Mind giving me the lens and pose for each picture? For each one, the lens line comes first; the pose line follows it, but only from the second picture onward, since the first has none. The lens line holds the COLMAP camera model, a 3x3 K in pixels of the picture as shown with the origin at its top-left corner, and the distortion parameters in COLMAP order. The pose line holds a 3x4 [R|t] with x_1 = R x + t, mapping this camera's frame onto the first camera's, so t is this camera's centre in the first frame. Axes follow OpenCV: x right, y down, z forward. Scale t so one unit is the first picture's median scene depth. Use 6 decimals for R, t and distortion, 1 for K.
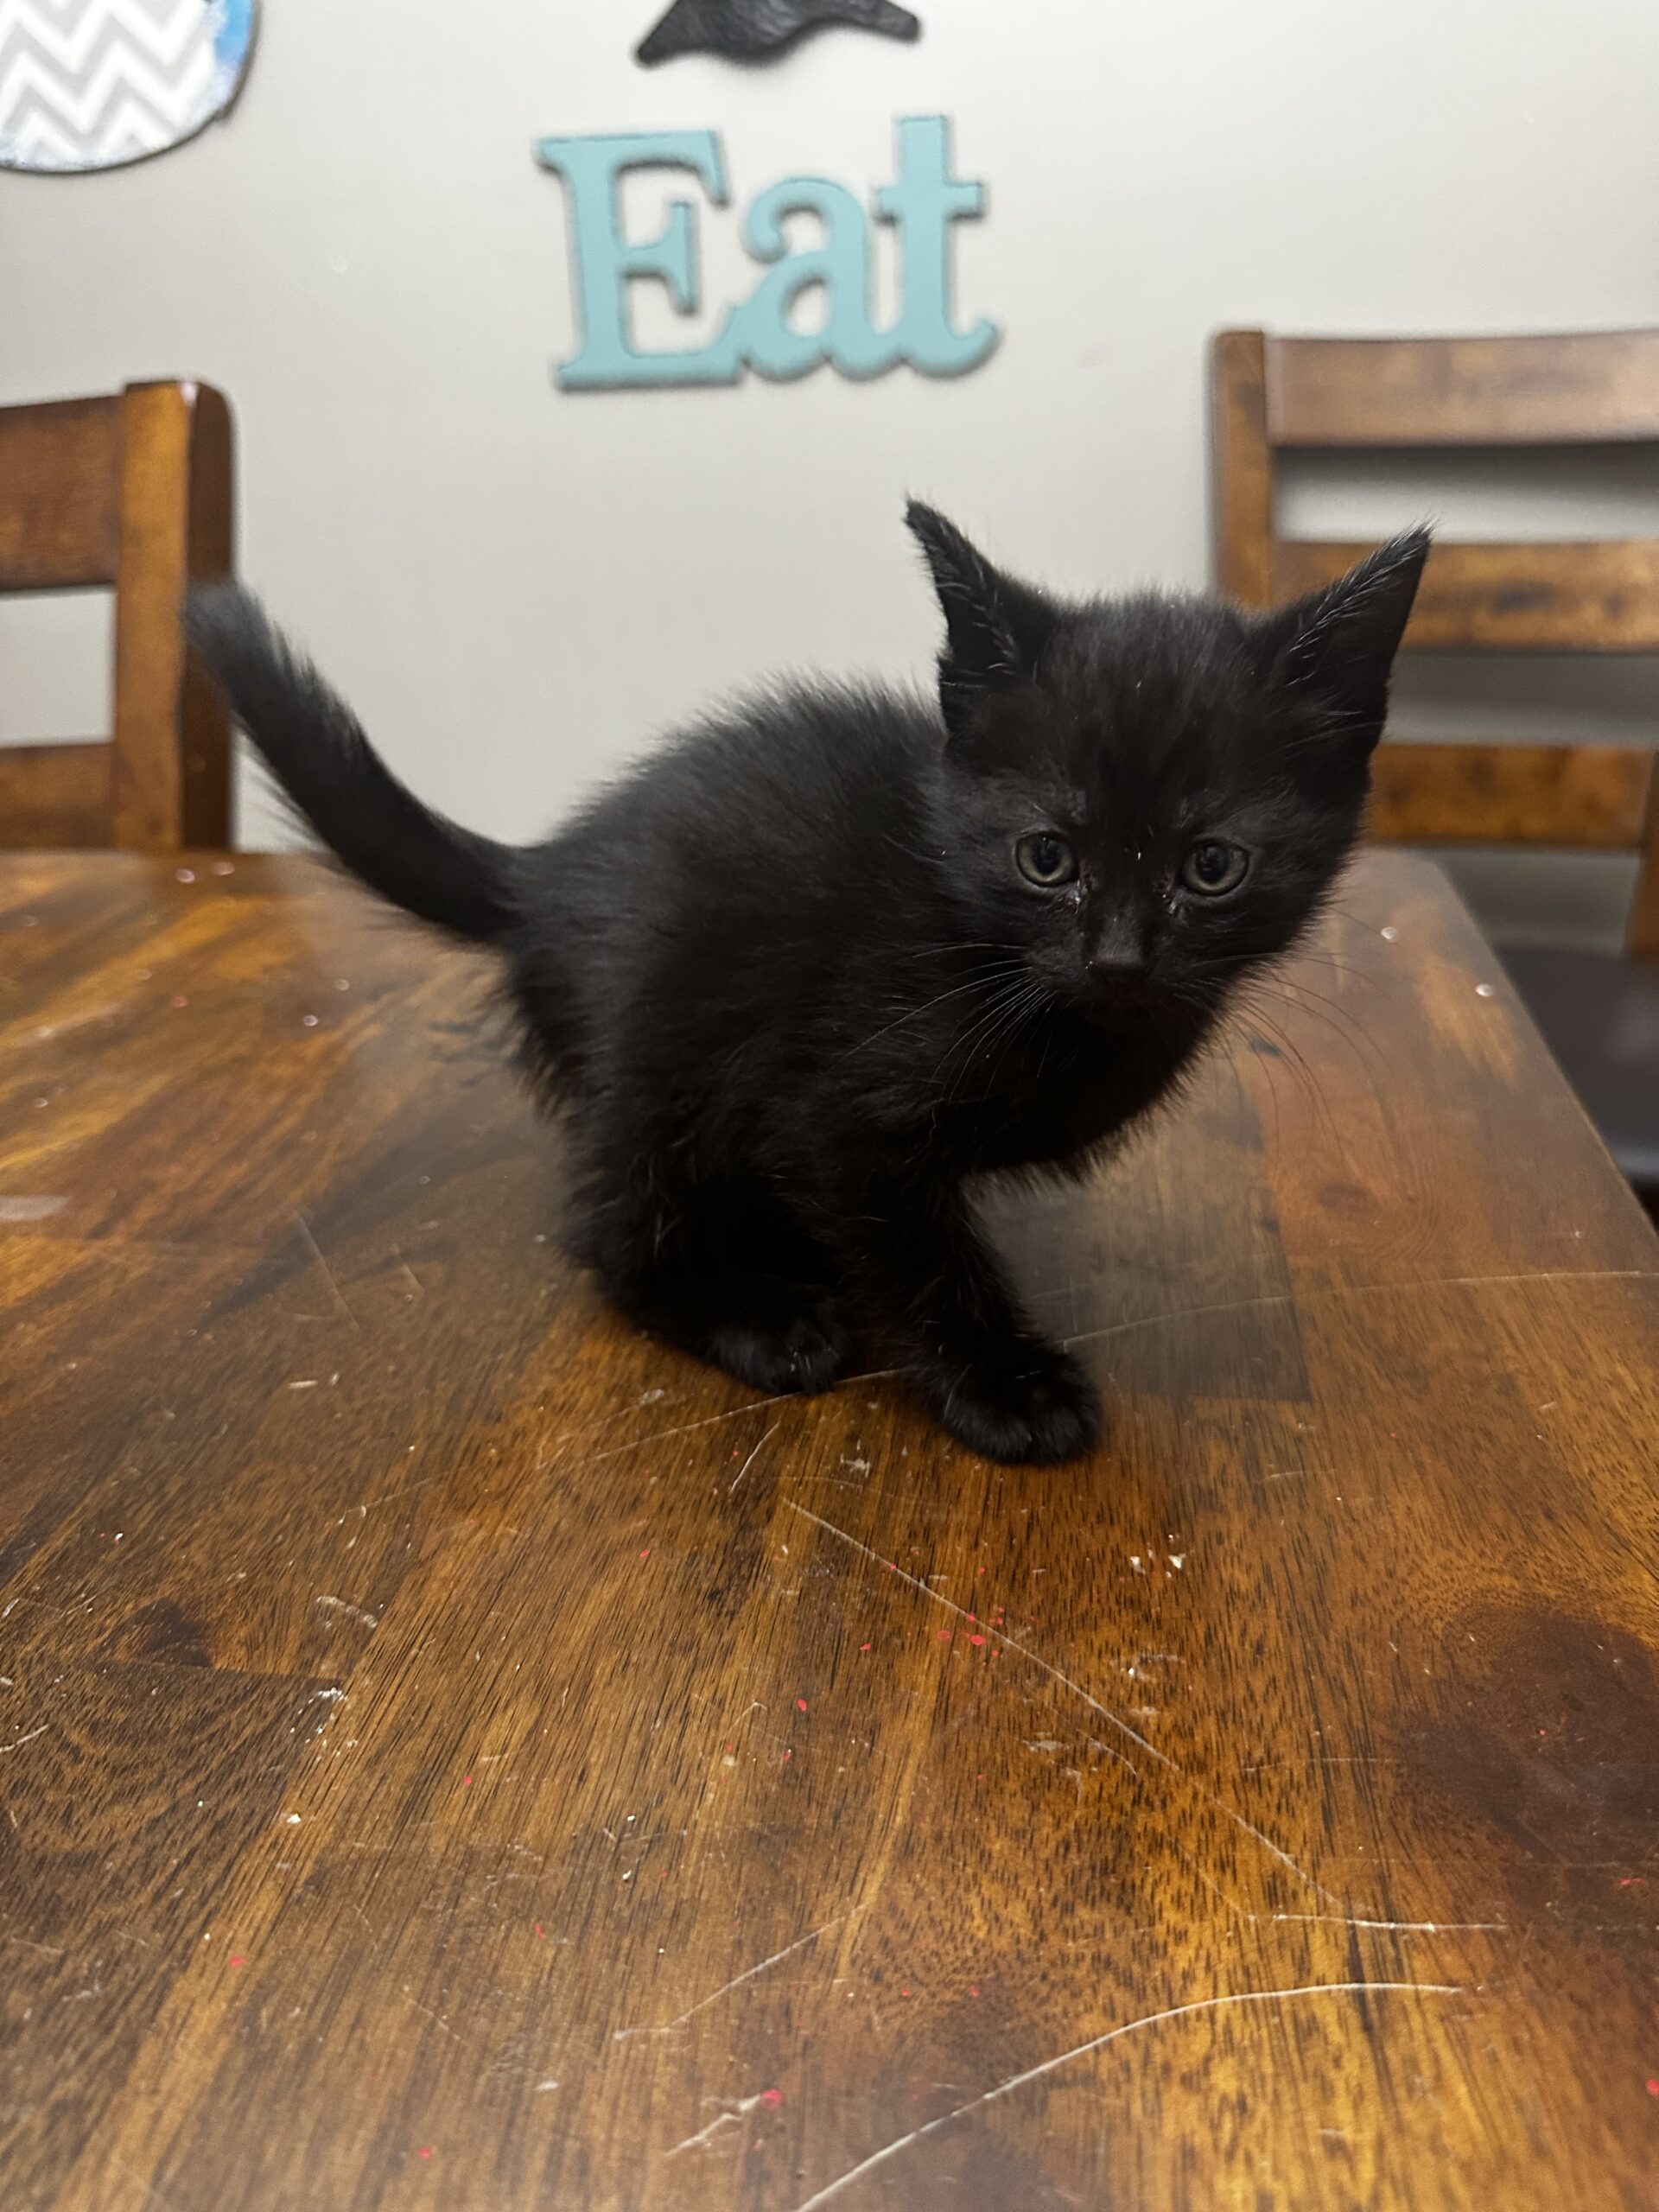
lens RADIAL K [[1726.5, 0, 830.6], [0, 1726.5, 1122.8], [0, 0, 1]] dist [-0.057843, 0.019018]
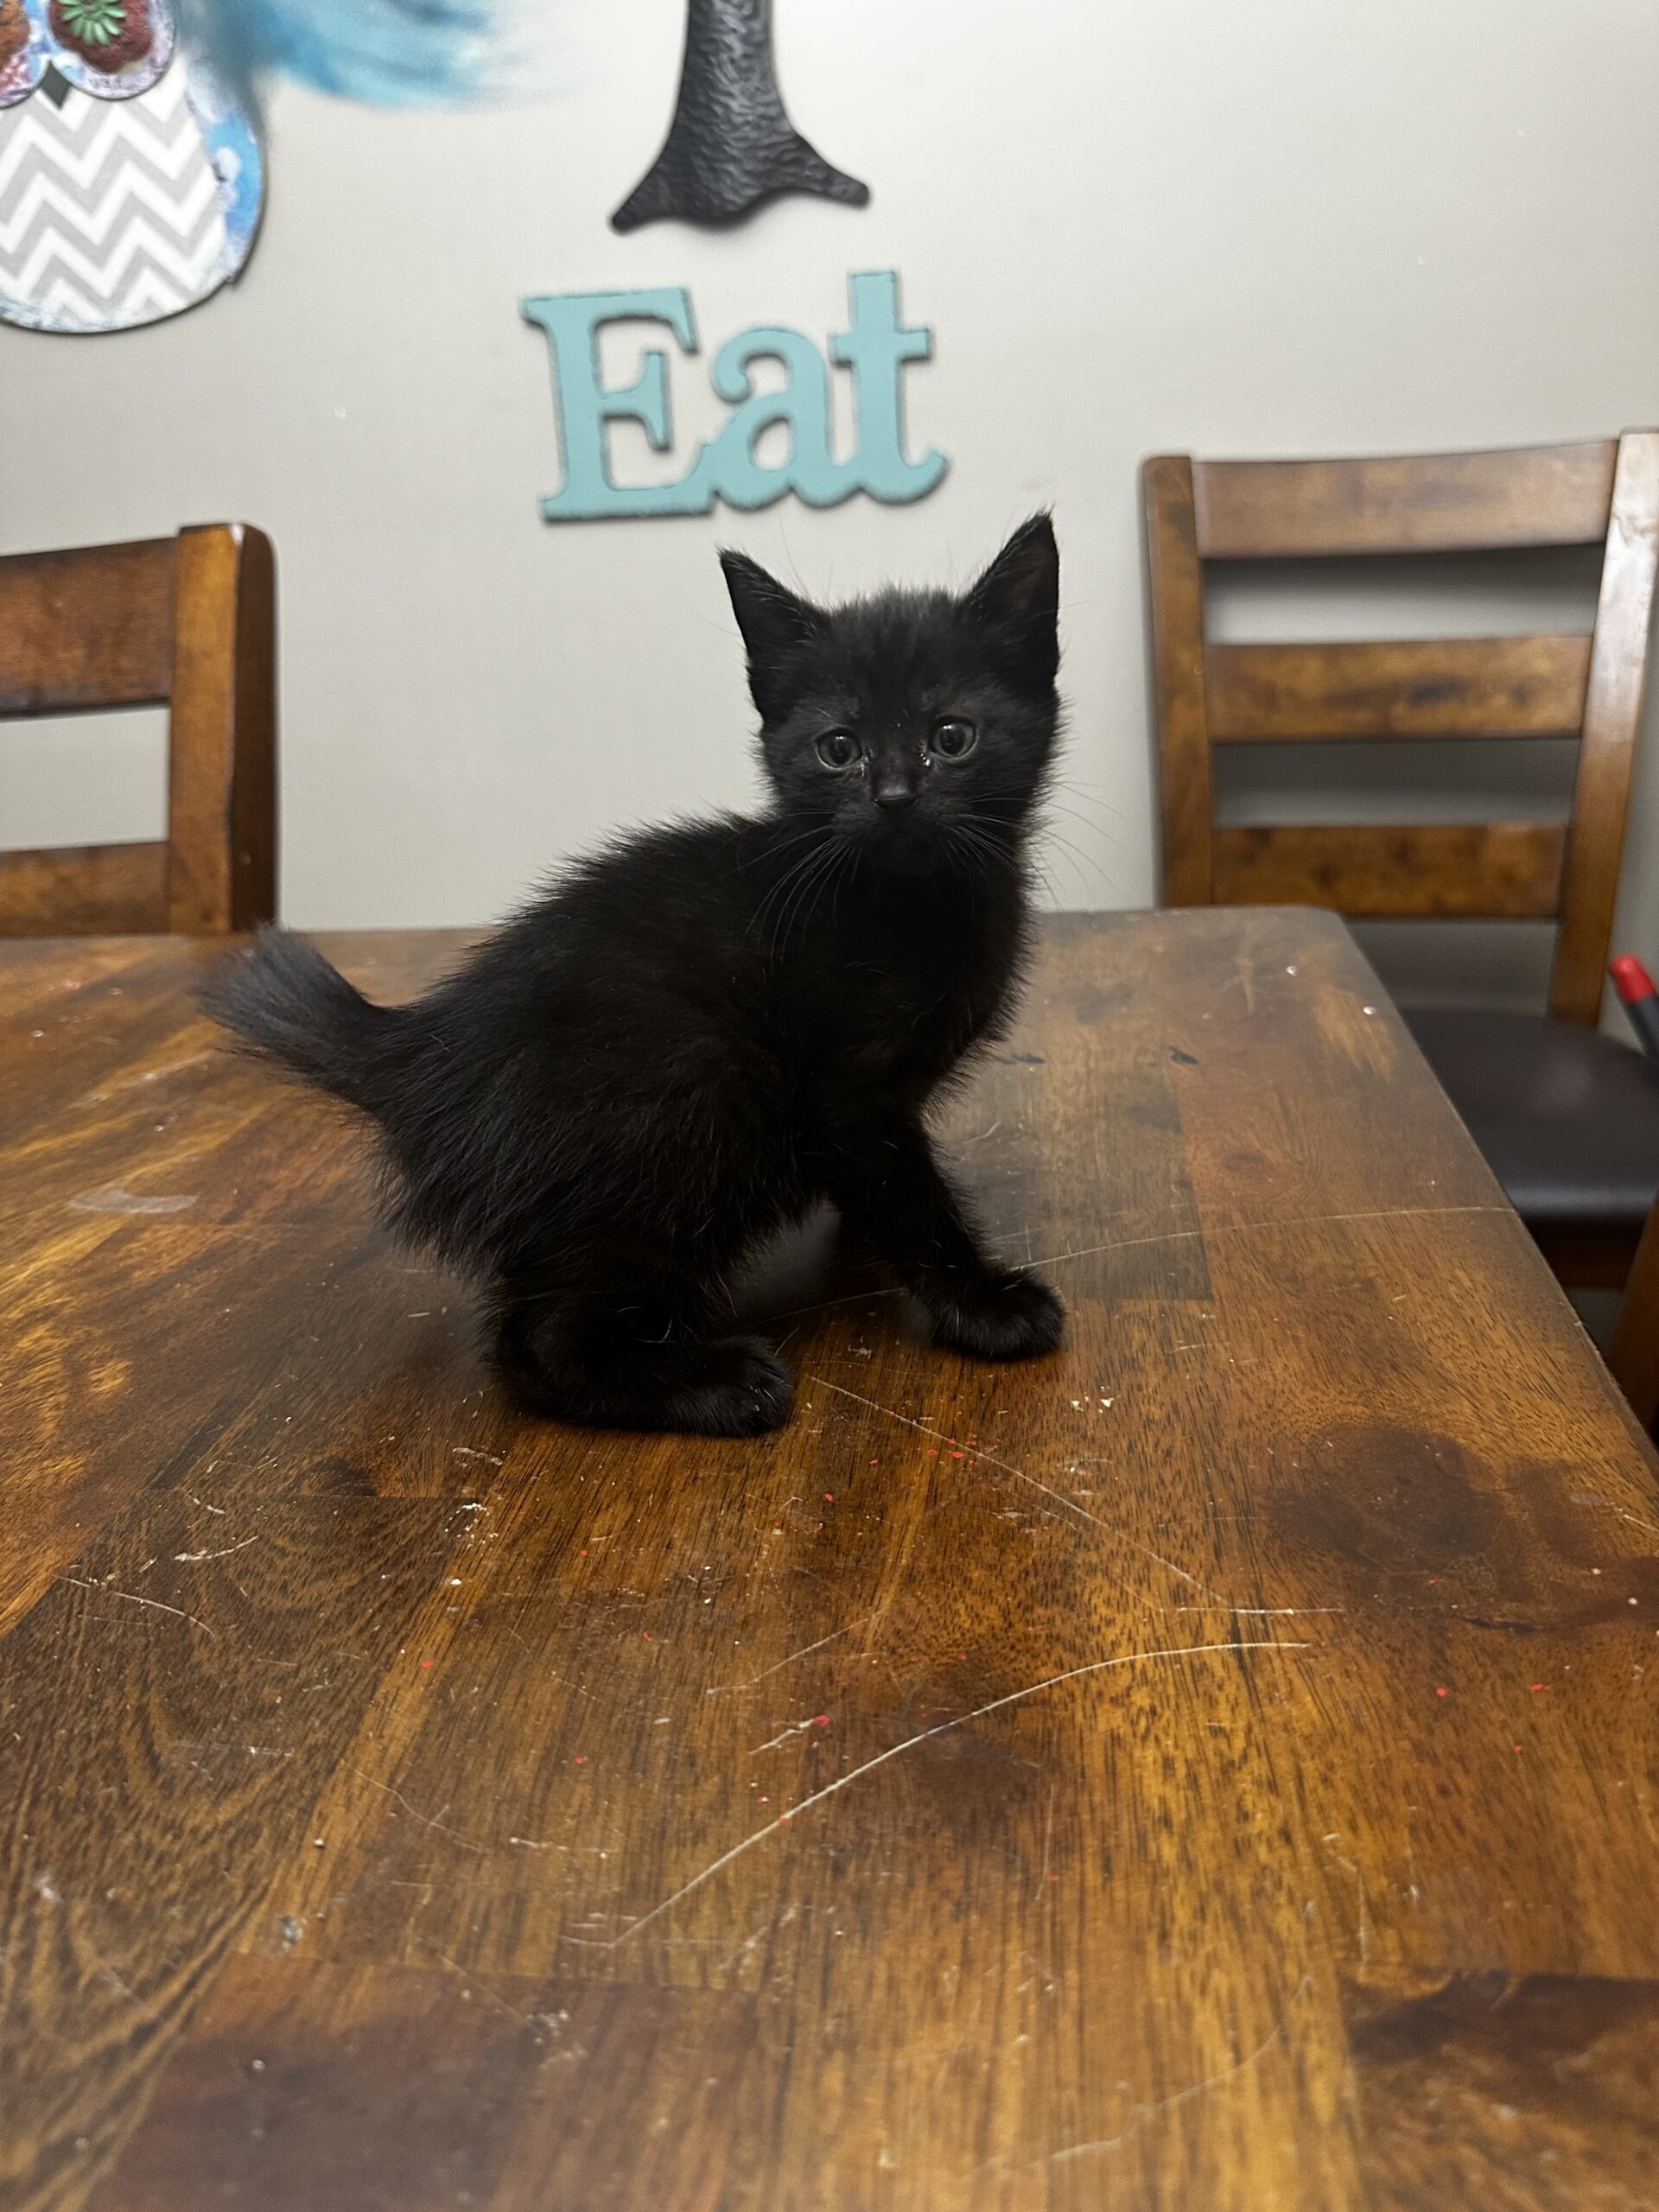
lens RADIAL K [[1704.5, 0, 817.5], [0, 1704.5, 1101.8], [0, 0, 1]] dist [-0.003407, -0.055482]
pose [[0.999674, -0.023565, 0.009832, -0.028250], [0.024207, 0.997158, -0.071337, 0.113276], [-0.008123, 0.071552, 0.997404, -0.319760]]
